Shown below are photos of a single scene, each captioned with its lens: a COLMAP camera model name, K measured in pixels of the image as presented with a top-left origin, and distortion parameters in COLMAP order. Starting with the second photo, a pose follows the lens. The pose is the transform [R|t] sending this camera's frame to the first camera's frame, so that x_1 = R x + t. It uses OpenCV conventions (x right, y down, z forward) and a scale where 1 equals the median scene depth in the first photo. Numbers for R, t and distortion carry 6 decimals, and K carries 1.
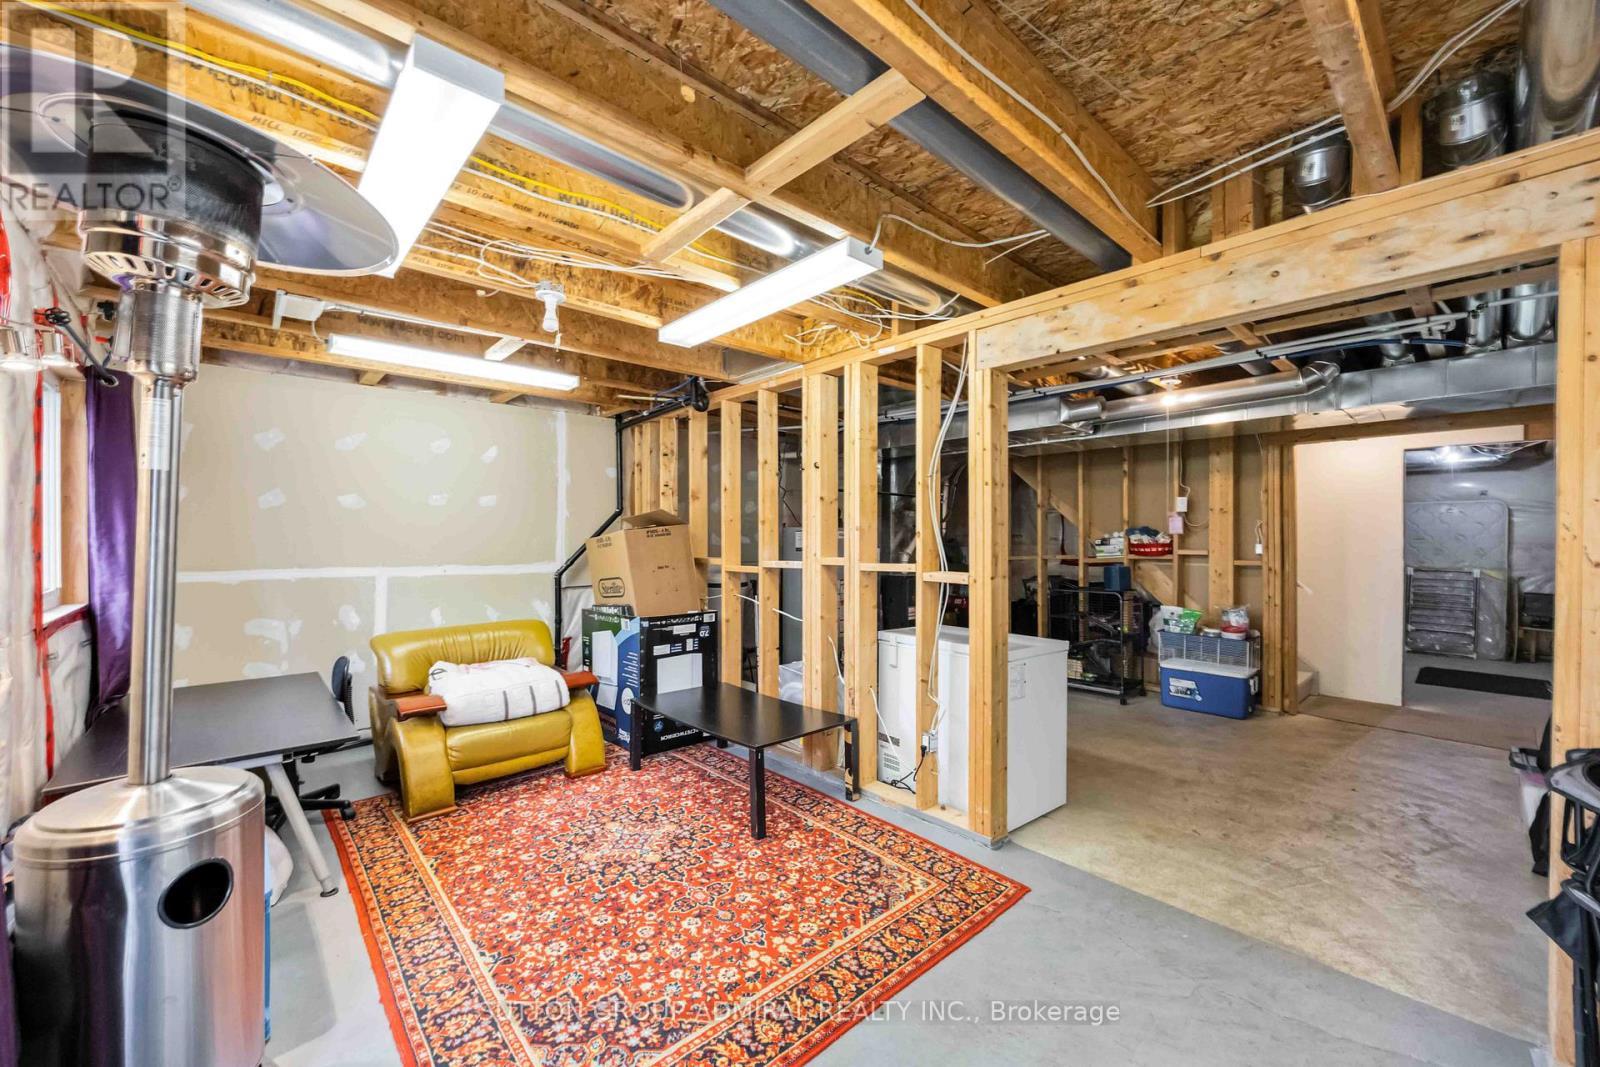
lens RADIAL K [[627.2, 0, 793.2], [0, 627.2, 540.6], [0, 0, 1]] dist [-0.005591, -0.000477]
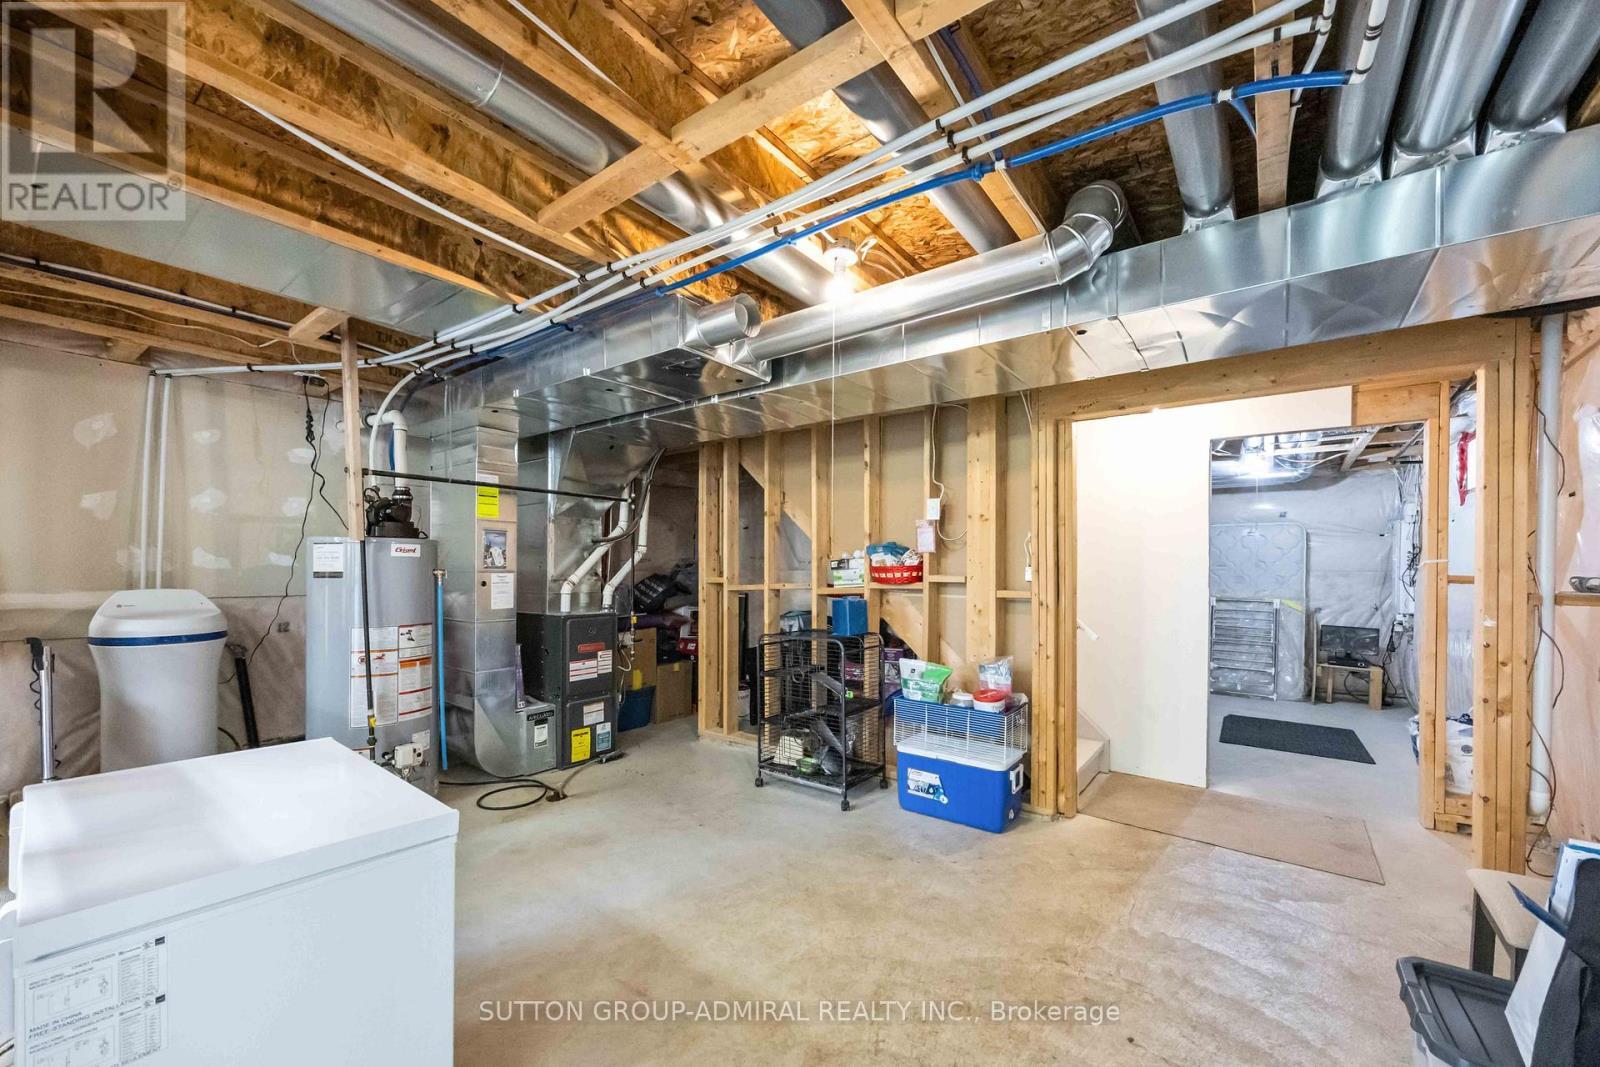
lens RADIAL K [[627.2, 0, 799.1], [0, 627.2, 568.9], [0, 0, 1]] dist [-0.005591, -0.000477]
pose [[0.979870, 0.004814, 0.199579, 0.337881], [-0.004497, 0.999988, -0.002041, 0.009683], [-0.199587, 0.001103, 0.979880, 0.353503]]
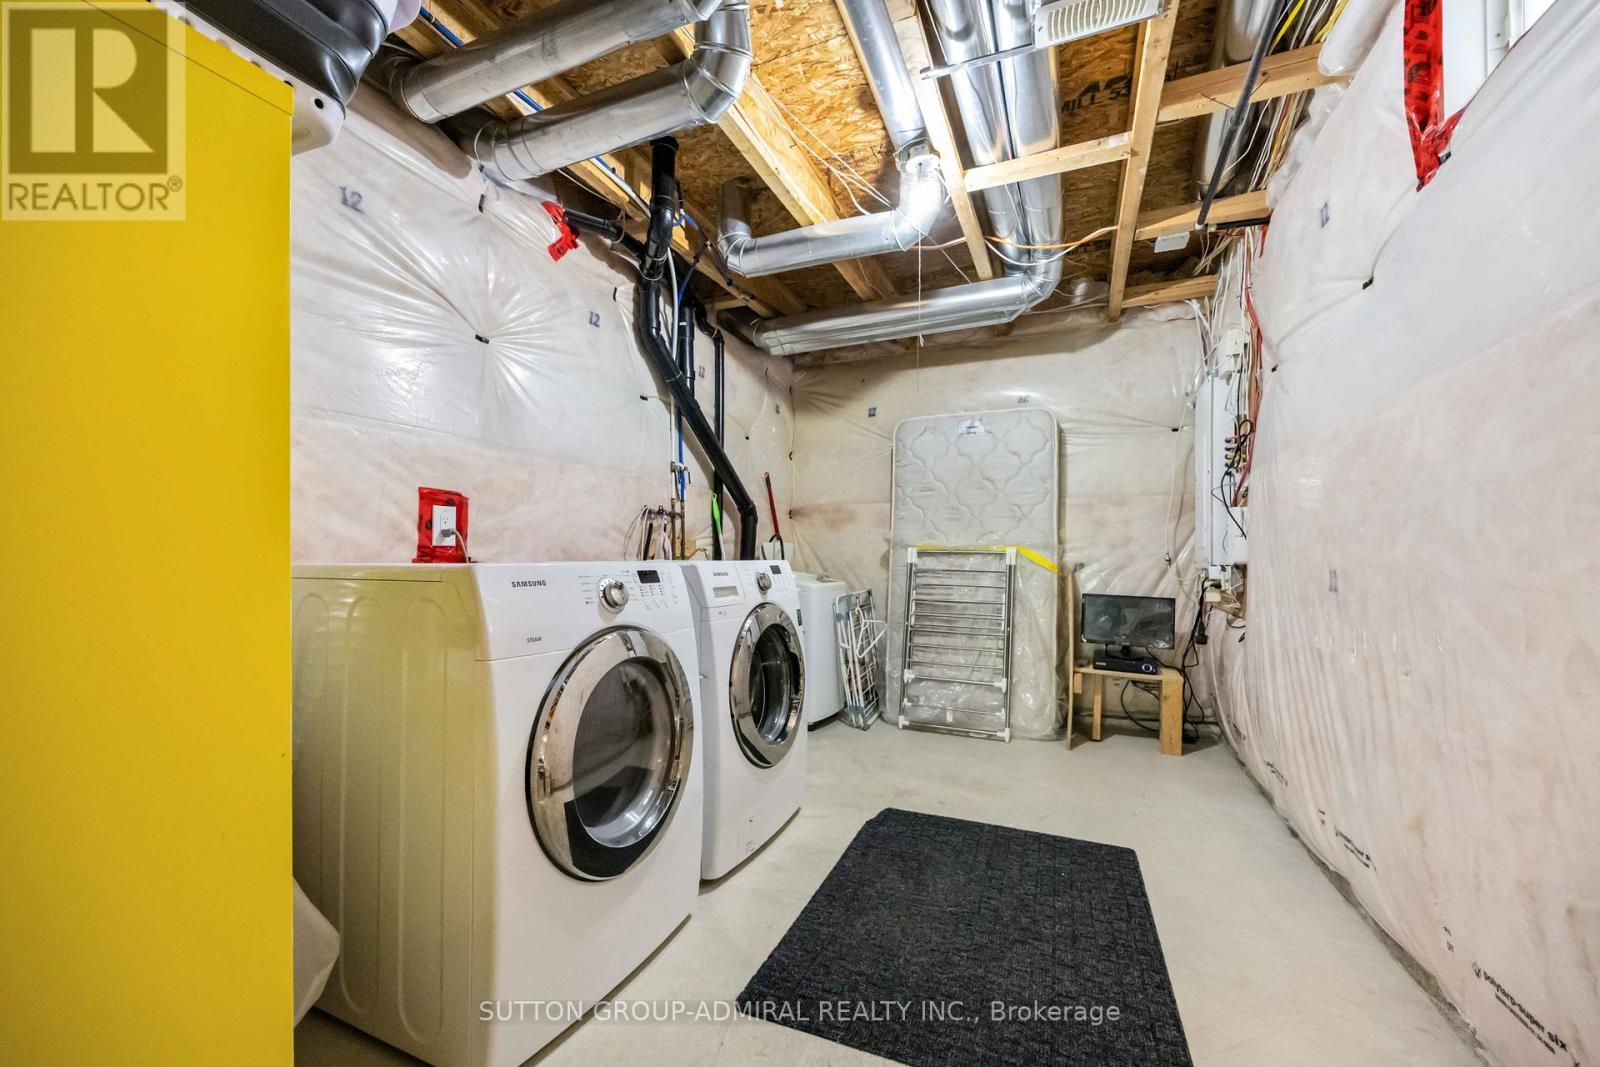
lens RADIAL K [[627.2, 0, 801.1], [0, 627.2, 542.4], [0, 0, 1]] dist [-0.005591, -0.000477]
pose [[0.903669, 0.010220, 0.428109, 1.034330], [-0.000443, 0.999737, -0.022931, 0.073748], [-0.428231, 0.020532, 0.903436, 0.878569]]
